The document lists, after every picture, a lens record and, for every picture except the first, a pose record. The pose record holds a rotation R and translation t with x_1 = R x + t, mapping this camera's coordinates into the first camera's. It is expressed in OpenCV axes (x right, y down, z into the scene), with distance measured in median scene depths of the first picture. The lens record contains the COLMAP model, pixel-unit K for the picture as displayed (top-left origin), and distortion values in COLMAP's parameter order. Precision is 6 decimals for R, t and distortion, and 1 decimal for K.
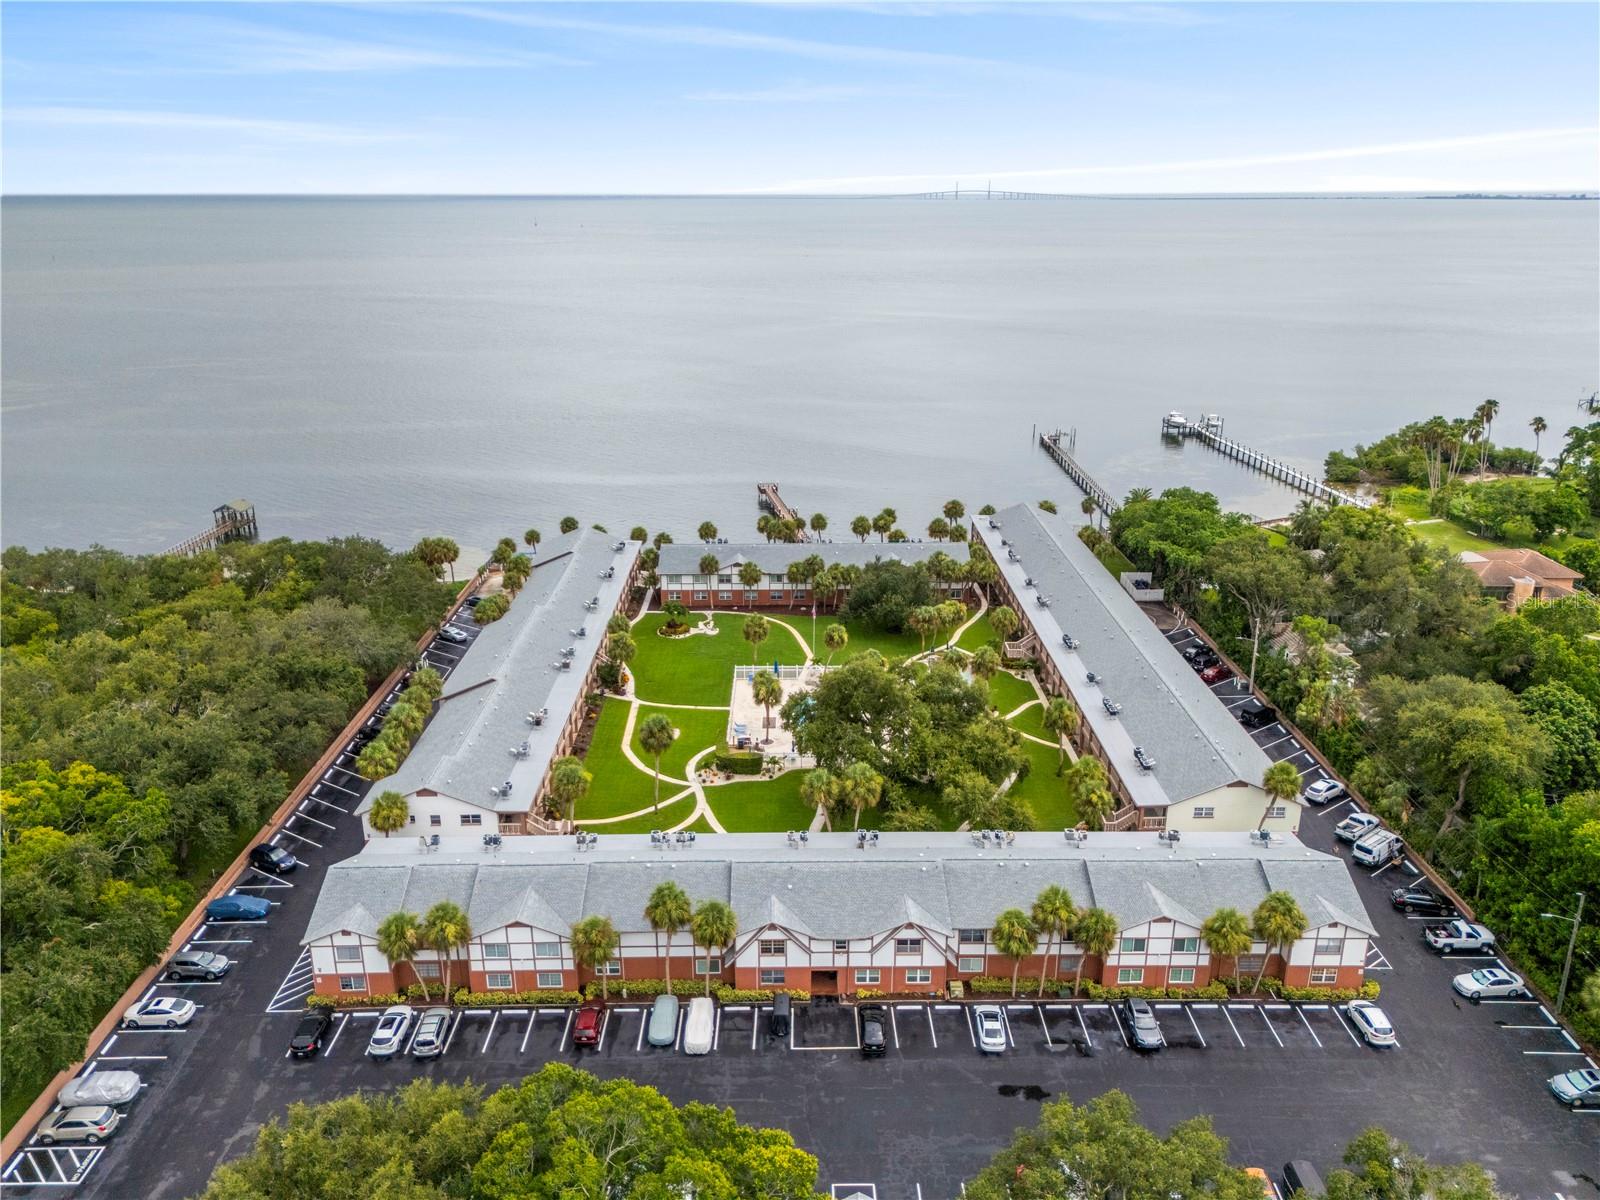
lens RADIAL K [[1199.1, 0, 800.1], [0, 1199.1, 605.5], [0, 0, 1]] dist [0.069754, -0.058762]
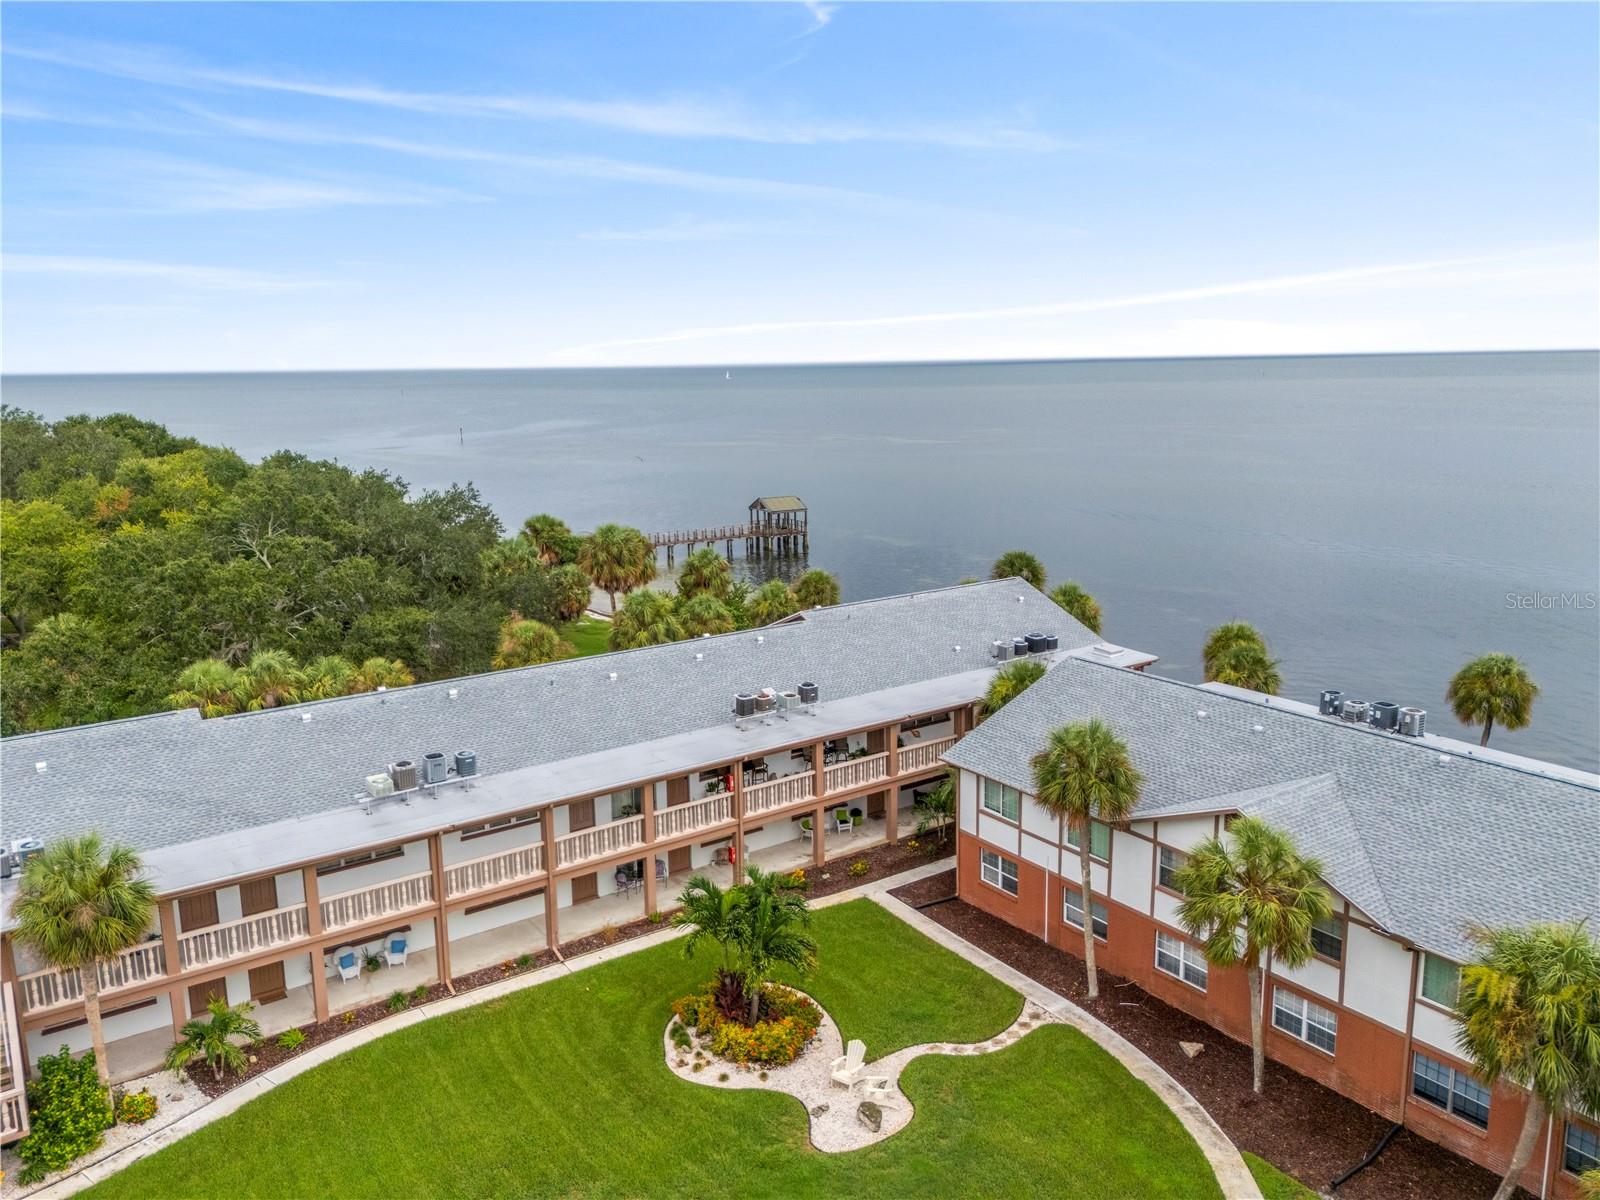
lens RADIAL K [[1176.1, 0, 803.8], [0, 1176.1, 601.4], [0, 0, 1]] dist [0.073189, -0.061448]
pose [[0.558799, 0.152309, -0.815197, 0.077119], [-0.254264, 0.967114, 0.006400, -0.072681], [0.789363, 0.203699, 0.579149, 1.173729]]
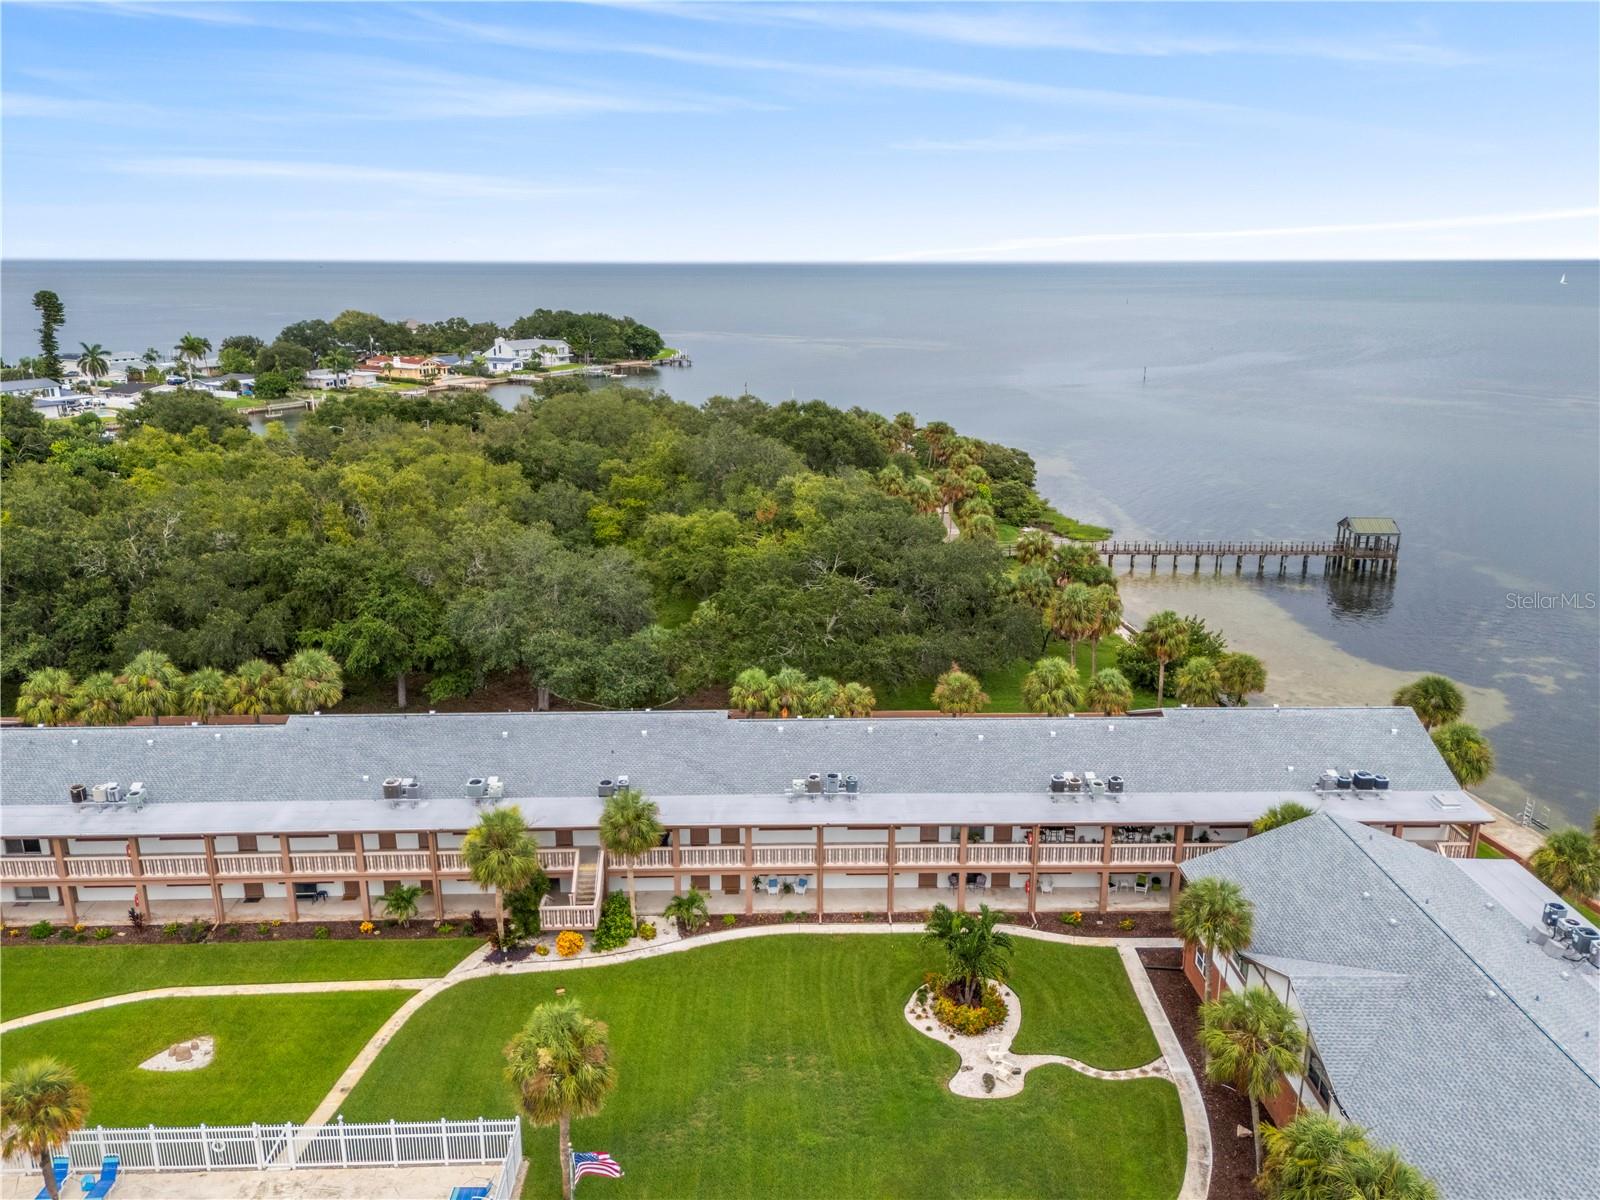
lens RADIAL K [[1199.1, 0, 800.1], [0, 1199.1, 605.5], [0, 0, 1]] dist [0.069754, -0.058762]
pose [[0.004189, 0.270691, -0.962657, 0.239237], [-0.326632, 0.910234, 0.254529, -0.193996], [0.945142, 0.313369, 0.092229, 1.202997]]
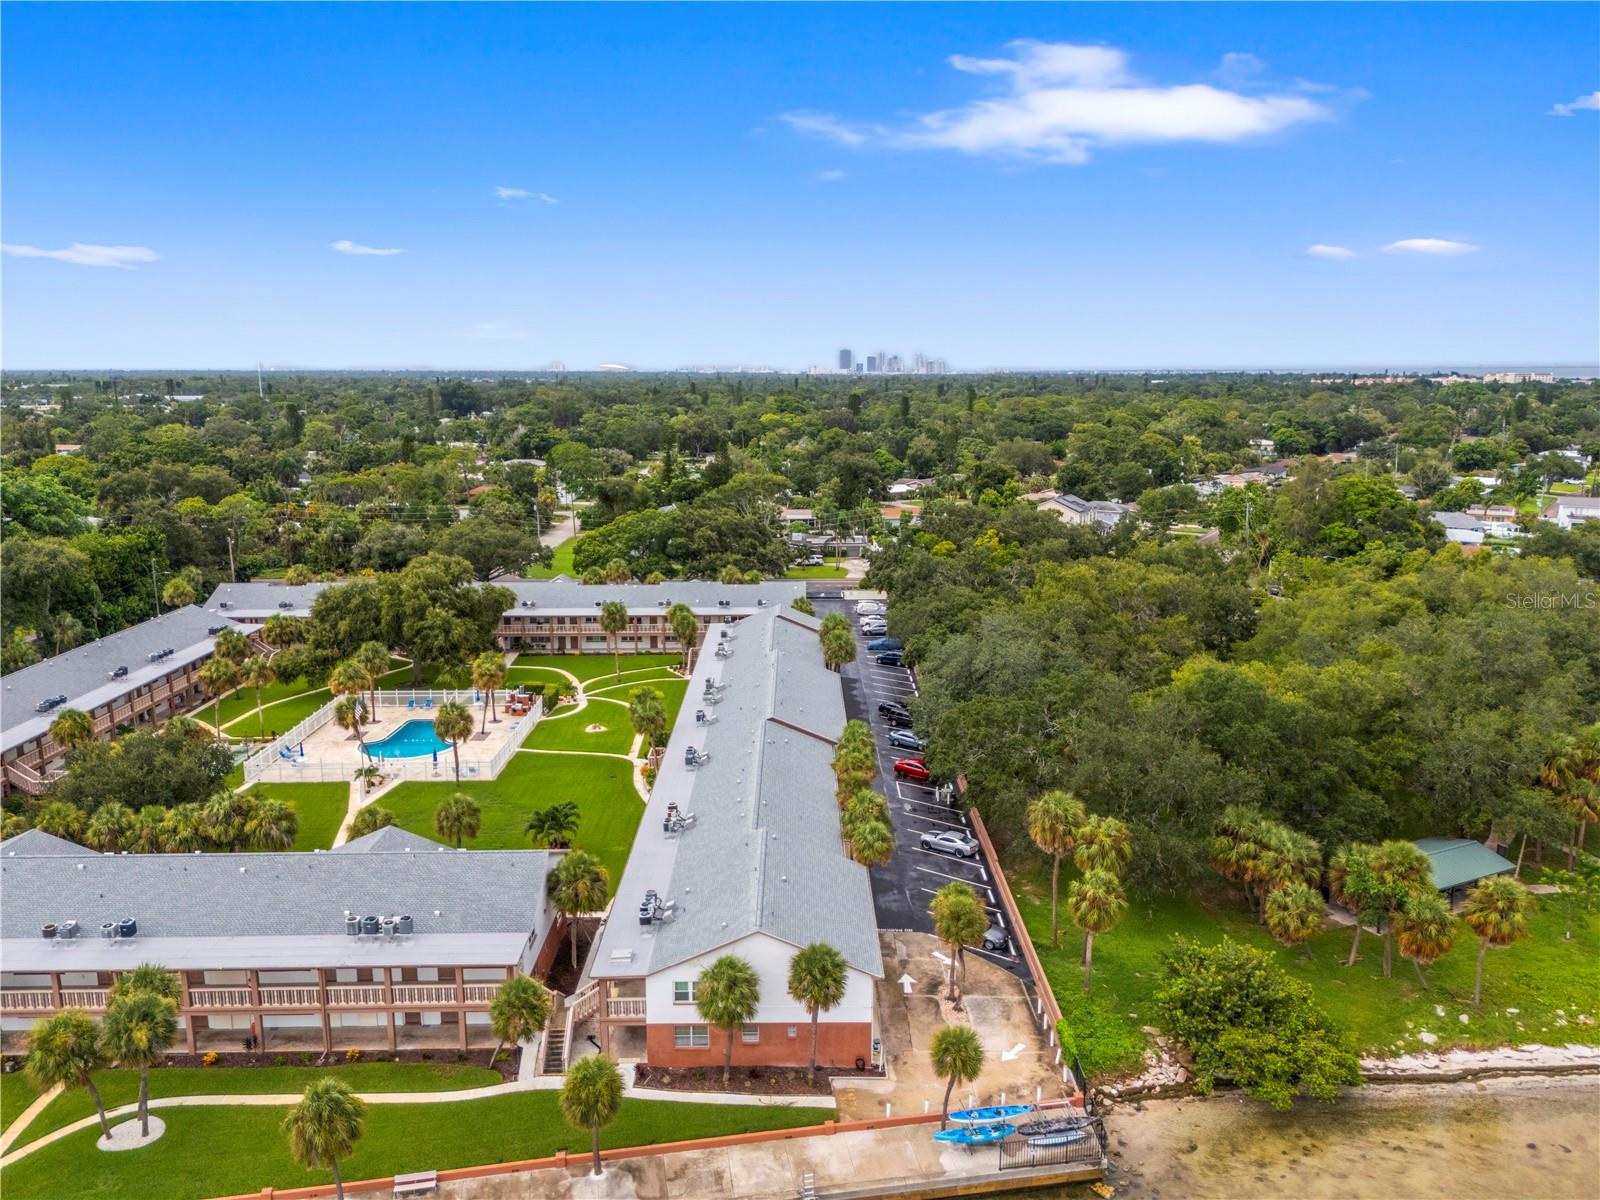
lens RADIAL K [[1199.1, 0, 800.1], [0, 1199.1, 605.5], [0, 0, 1]] dist [0.069754, -0.058762]
pose [[-0.999967, -0.005388, 0.006093, -0.293084], [-0.001585, 0.863886, 0.503685, -0.476653], [-0.007978, 0.503658, -0.863866, 1.904189]]
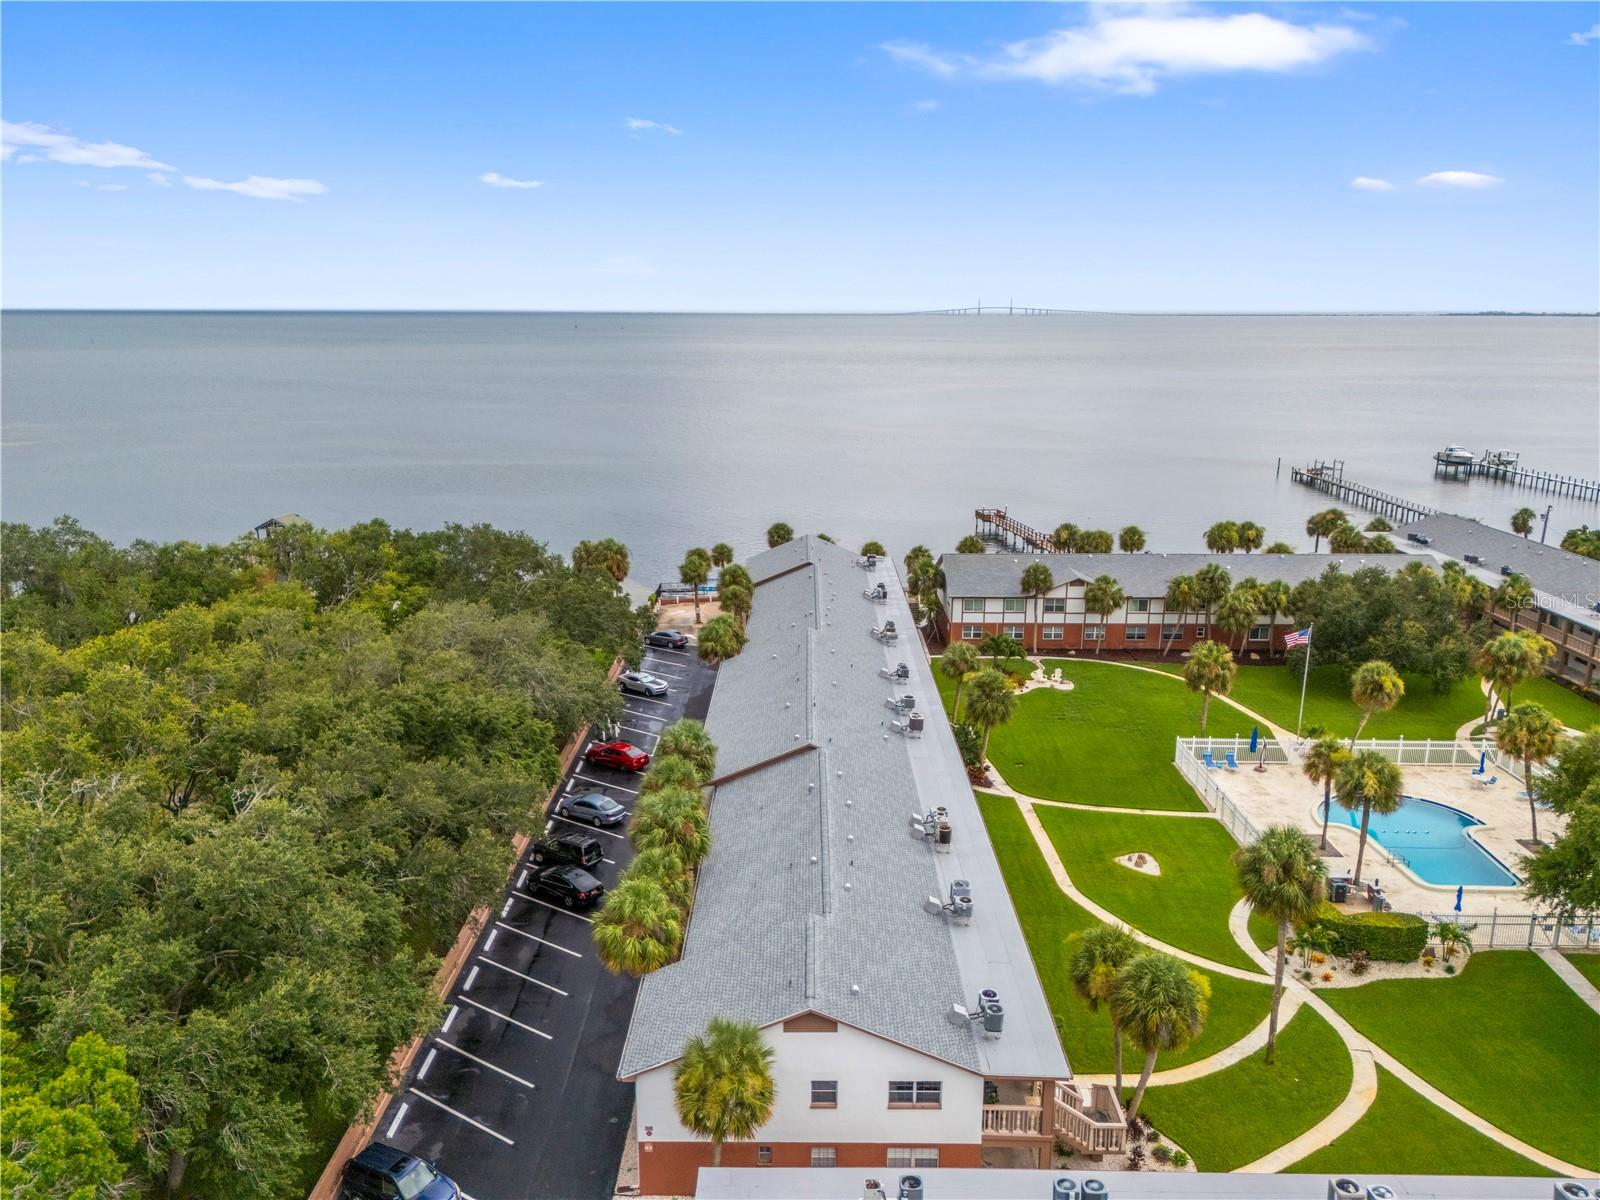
lens RADIAL K [[1195.0, 0, 787.1], [0, 1195.0, 600.7], [0, 0, 1]] dist [0.065990, -0.049424]
pose [[0.999722, 0.006817, -0.022549, -0.266760], [-0.008921, 0.995479, -0.094561, 0.050568], [0.021803, 0.094736, 0.995264, 0.527293]]
